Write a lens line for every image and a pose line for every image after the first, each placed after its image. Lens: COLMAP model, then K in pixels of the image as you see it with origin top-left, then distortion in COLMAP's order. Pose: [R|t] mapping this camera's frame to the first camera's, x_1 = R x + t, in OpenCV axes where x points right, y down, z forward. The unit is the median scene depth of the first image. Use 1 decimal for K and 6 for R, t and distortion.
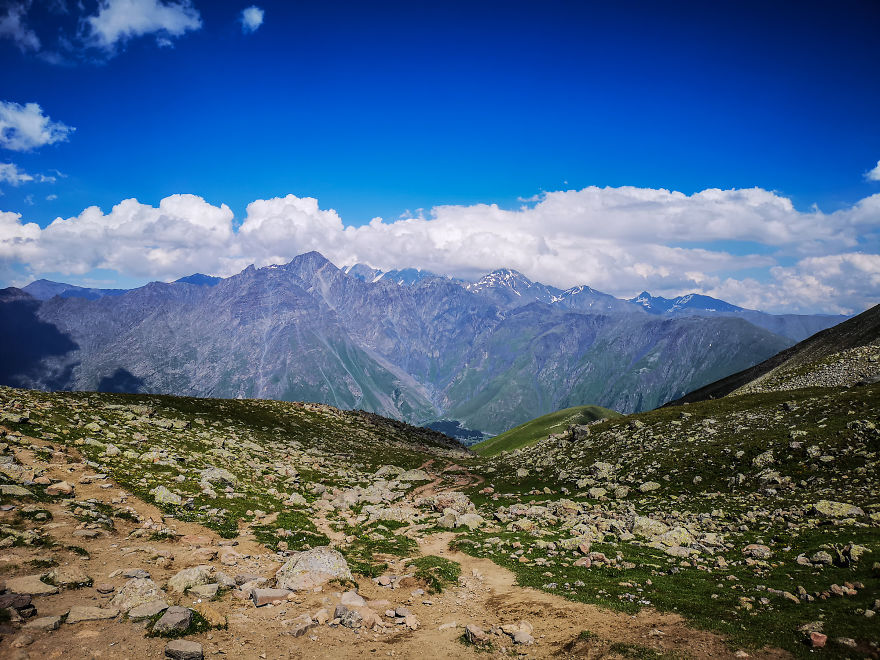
lens RADIAL K [[652.2, 0, 443.0], [0, 652.2, 334.1], [0, 0, 1]] dist [0.007535, -0.015490]
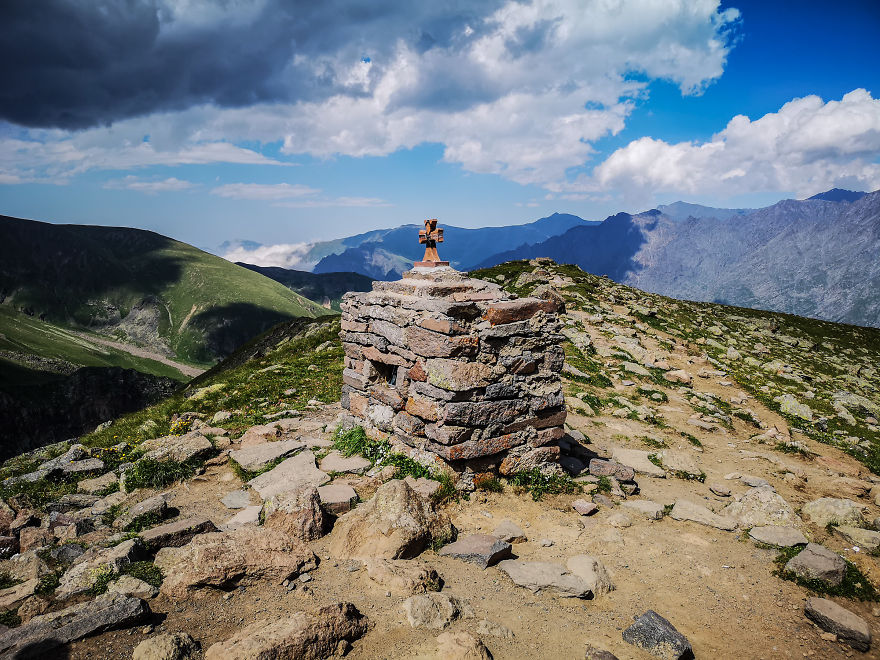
lens RADIAL K [[652.2, 0, 440.8], [0, 652.2, 330.2], [0, 0, 1]] dist [0.007535, -0.015490]
pose [[0.626495, 0.107537, -0.771971, -0.061308], [-0.019633, 0.992300, 0.122296, 0.047411], [0.779178, -0.061462, 0.623782, 0.112402]]
